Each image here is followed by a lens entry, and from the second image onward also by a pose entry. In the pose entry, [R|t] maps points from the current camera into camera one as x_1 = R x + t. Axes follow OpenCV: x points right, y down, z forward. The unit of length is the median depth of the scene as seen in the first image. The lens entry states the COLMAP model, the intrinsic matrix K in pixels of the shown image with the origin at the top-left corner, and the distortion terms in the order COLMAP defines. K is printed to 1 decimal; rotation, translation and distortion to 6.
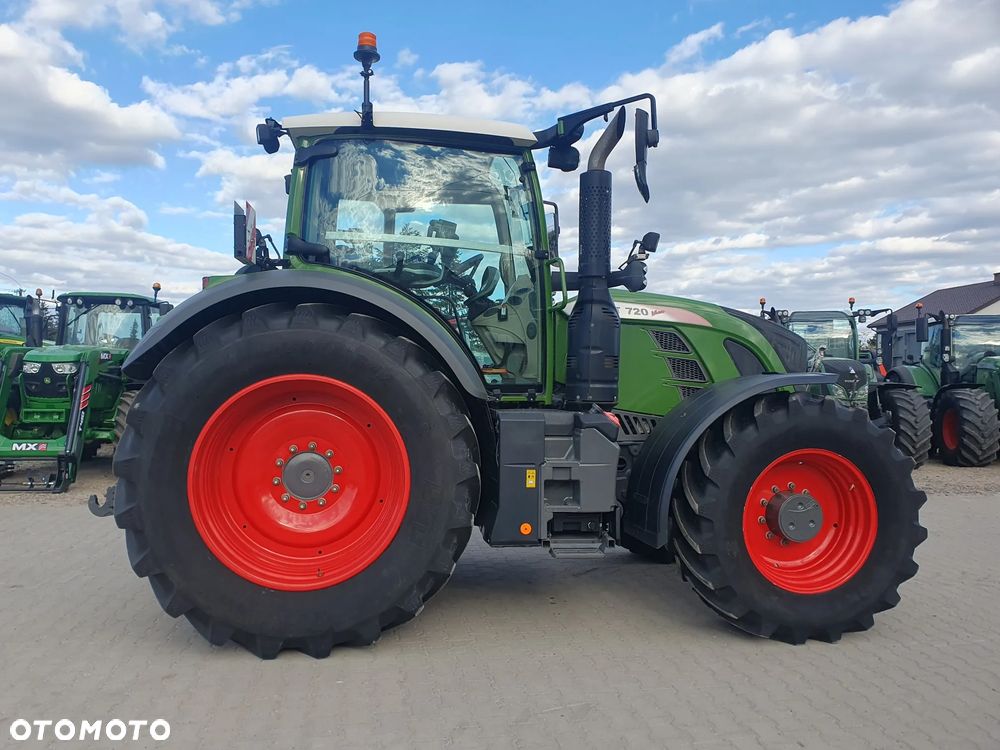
lens RADIAL K [[873.4, 0, 498.5], [0, 873.4, 372.6], [0, 0, 1]] dist [0.035028, 0.004587]
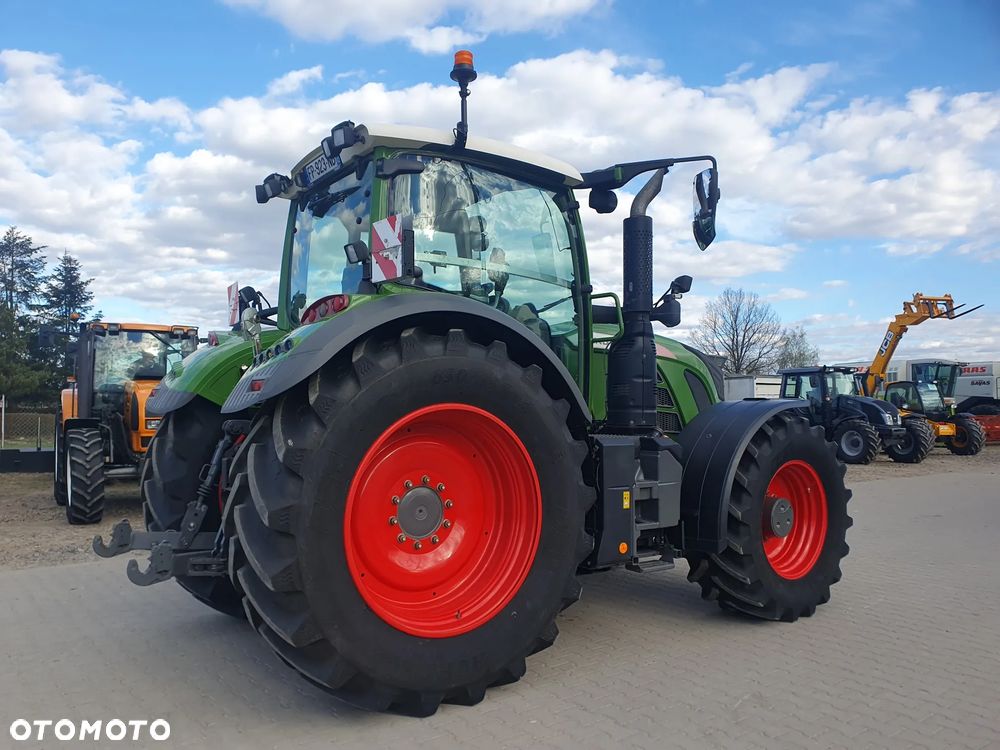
lens RADIAL K [[846.1, 0, 495.8], [0, 846.1, 388.5], [0, 0, 1]] dist [0.027580, -0.000864]
pose [[0.866629, -0.002571, 0.498947, -0.073953], [0.008627, 0.999914, -0.009832, -0.000652], [-0.498879, 0.012825, 0.866577, 0.022275]]
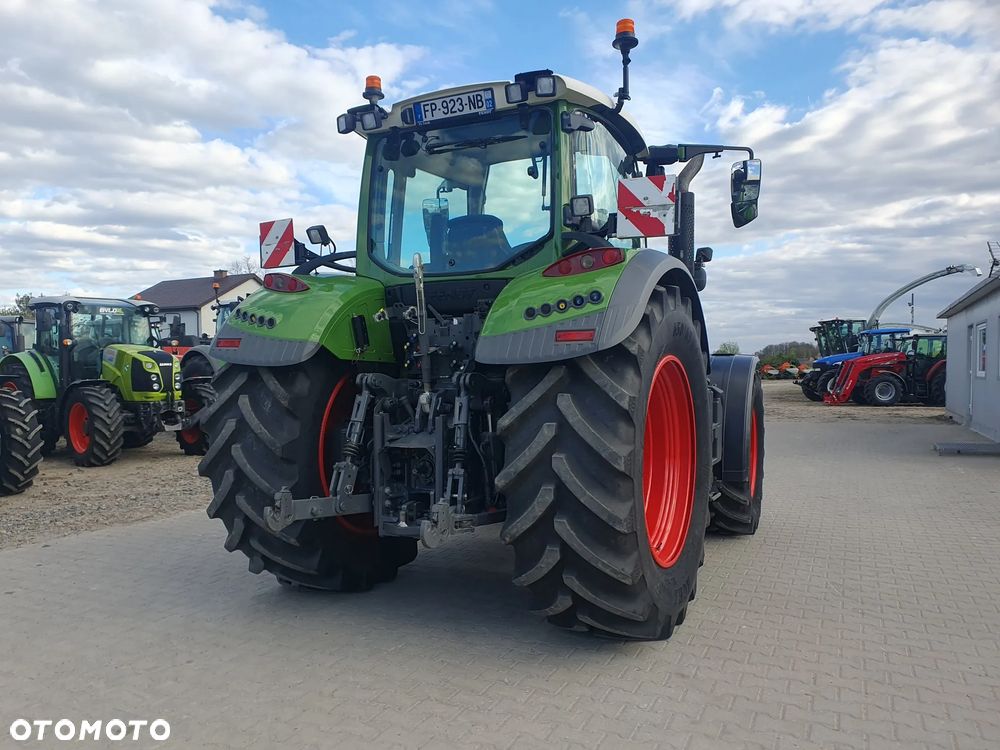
lens RADIAL K [[846.1, 0, 495.8], [0, 846.1, 388.5], [0, 0, 1]] dist [0.027580, -0.000864]
pose [[0.504424, -0.033864, 0.862792, -0.137620], [0.003799, 0.999308, 0.037002, 0.000500], [-0.863448, -0.015387, 0.504203, 0.078894]]
